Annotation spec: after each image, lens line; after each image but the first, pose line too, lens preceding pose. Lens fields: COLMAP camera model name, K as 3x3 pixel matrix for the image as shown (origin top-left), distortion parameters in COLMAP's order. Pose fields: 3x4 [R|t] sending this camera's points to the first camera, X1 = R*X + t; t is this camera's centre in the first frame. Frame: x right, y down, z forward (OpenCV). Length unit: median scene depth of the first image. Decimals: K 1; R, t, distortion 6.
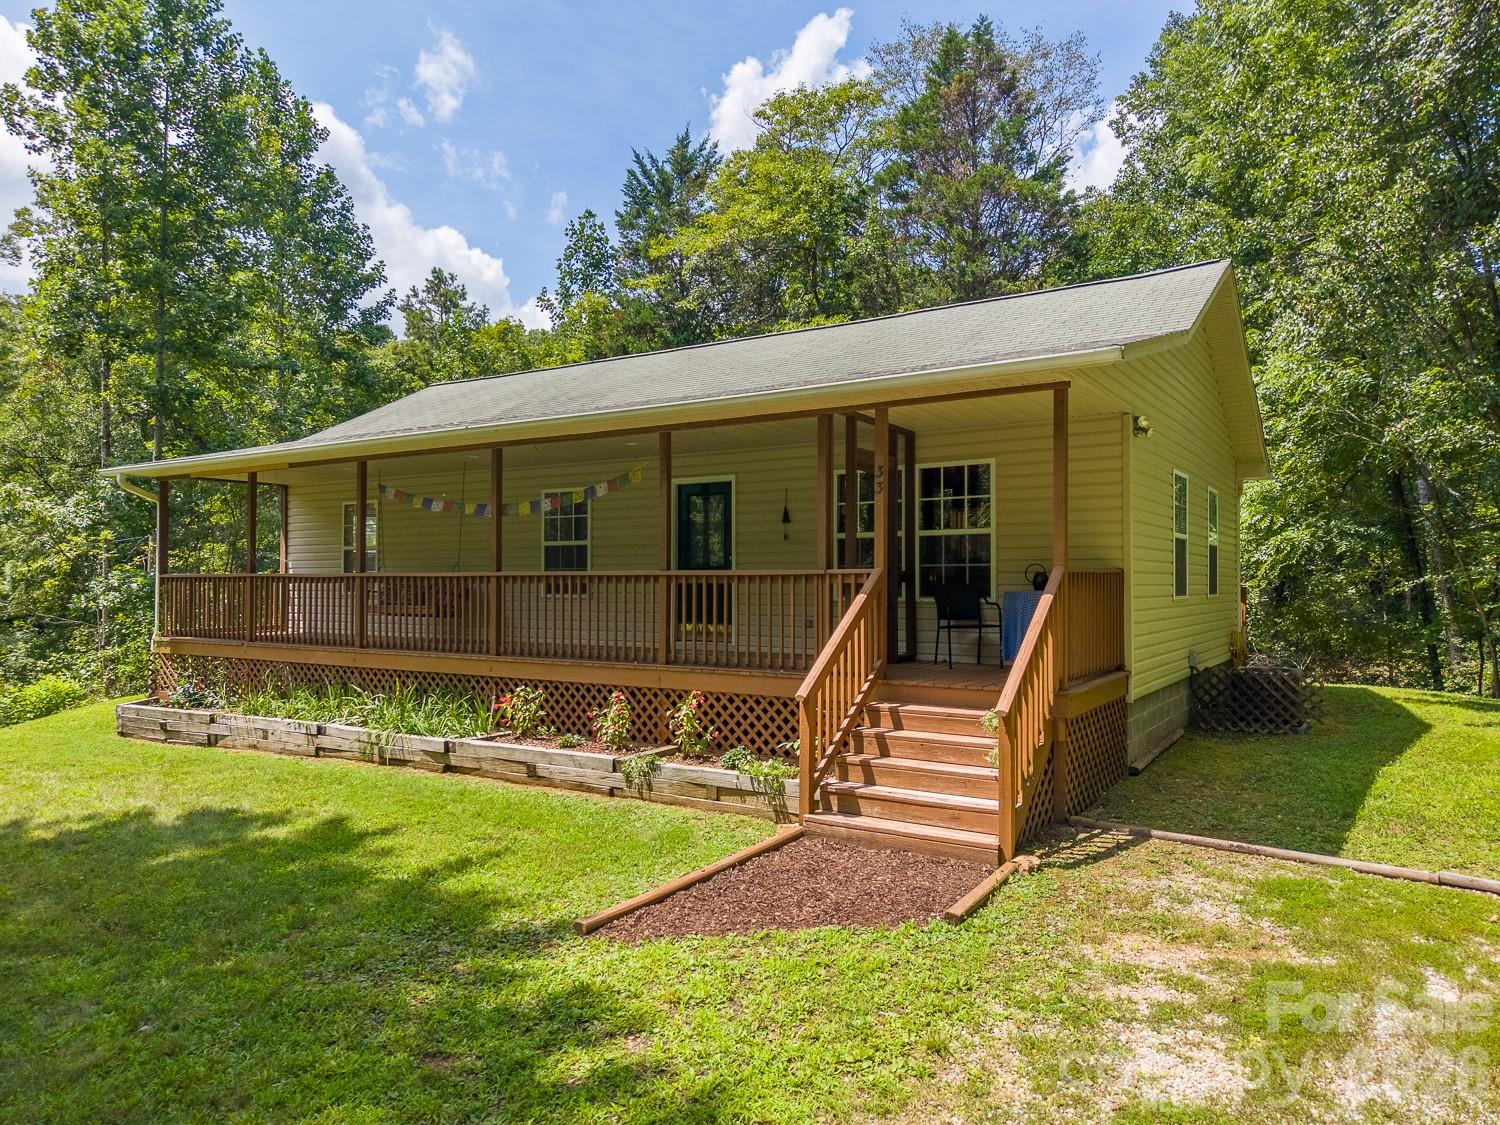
lens RADIAL K [[1010.3, 0, 760.2], [0, 1010.3, 566.8], [0, 0, 1]] dist [0.027231, -0.022763]
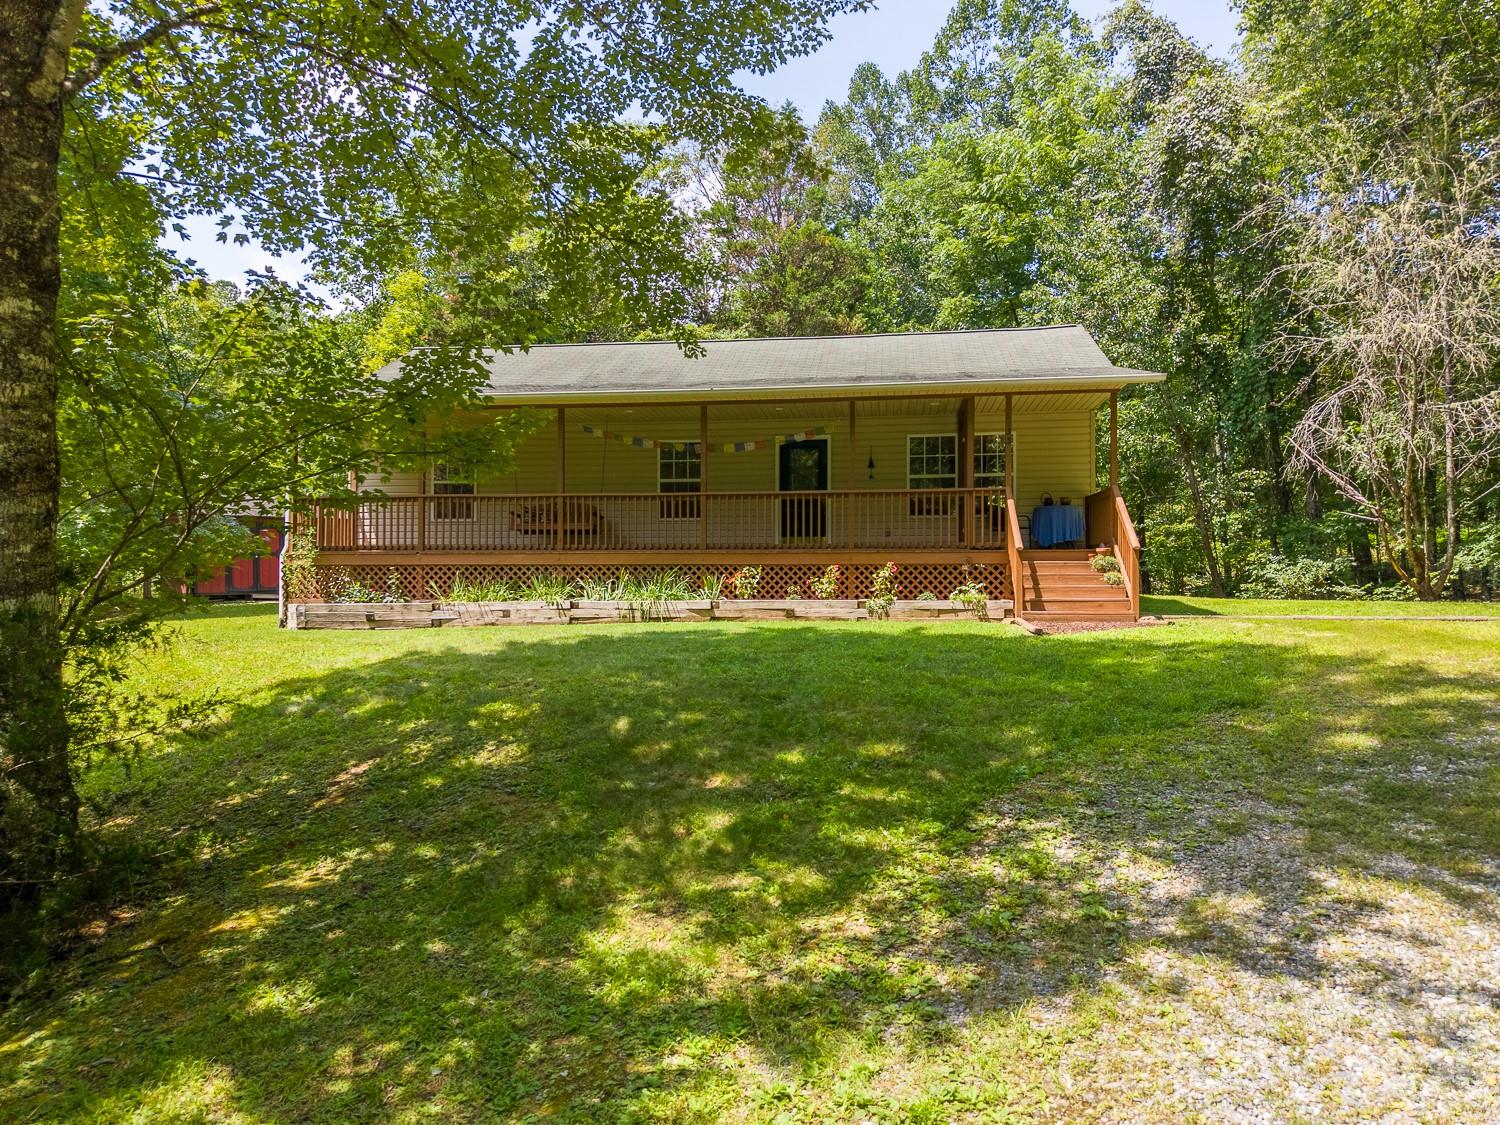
lens RADIAL K [[1010.3, 0, 740.8], [0, 1010.3, 565.4], [0, 0, 1]] dist [0.027231, -0.022763]
pose [[0.911509, 0.005263, 0.411248, -0.842823], [-0.005474, 0.999985, -0.000666, 0.115394], [-0.411245, -0.001644, 0.911523, -0.350094]]
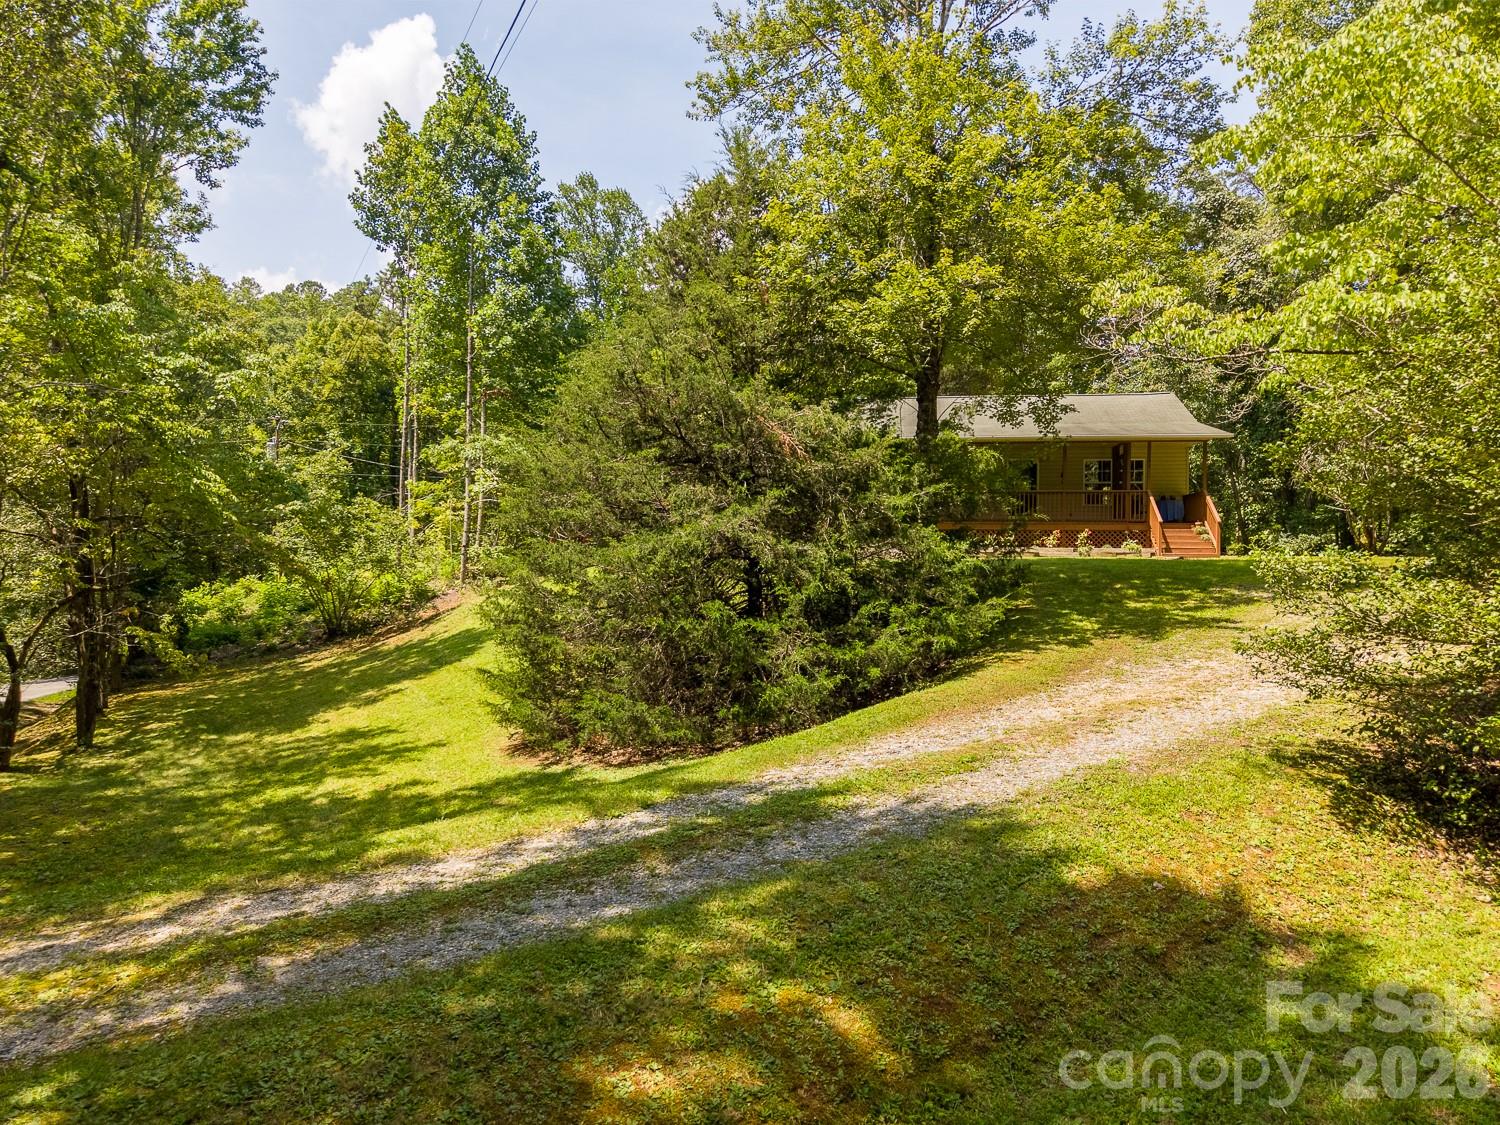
lens RADIAL K [[1010.3, 0, 750.8], [0, 1010.3, 558.6], [0, 0, 1]] dist [0.027231, -0.022763]
pose [[0.907410, 0.014525, 0.419996, -2.019434], [-0.018477, 0.999815, 0.005342, 0.191172], [-0.419841, -0.012607, 0.907510, -1.224131]]
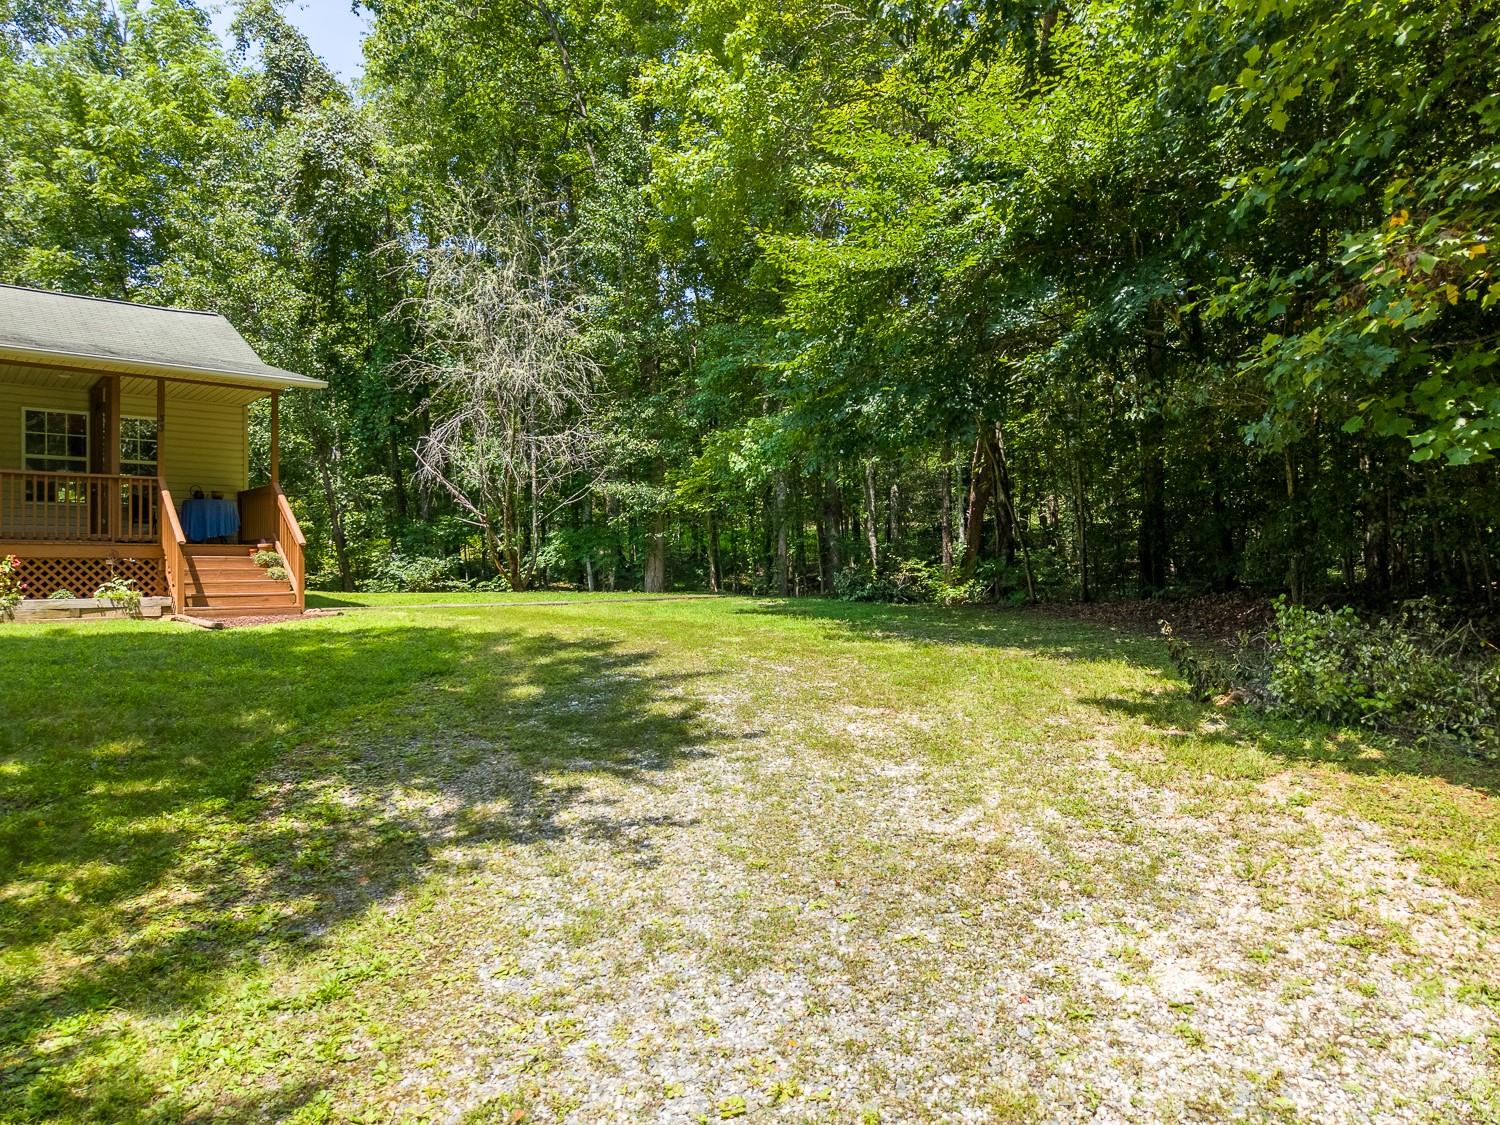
lens RADIAL K [[1010.3, 0, 750.4], [0, 1010.3, 568.3], [0, 0, 1]] dist [0.027231, -0.022763]
pose [[0.294387, 0.004743, 0.955675, -0.977060], [-0.008089, 0.999964, -0.002471, 0.120297], [-0.955652, -0.007003, 0.294415, -0.355033]]
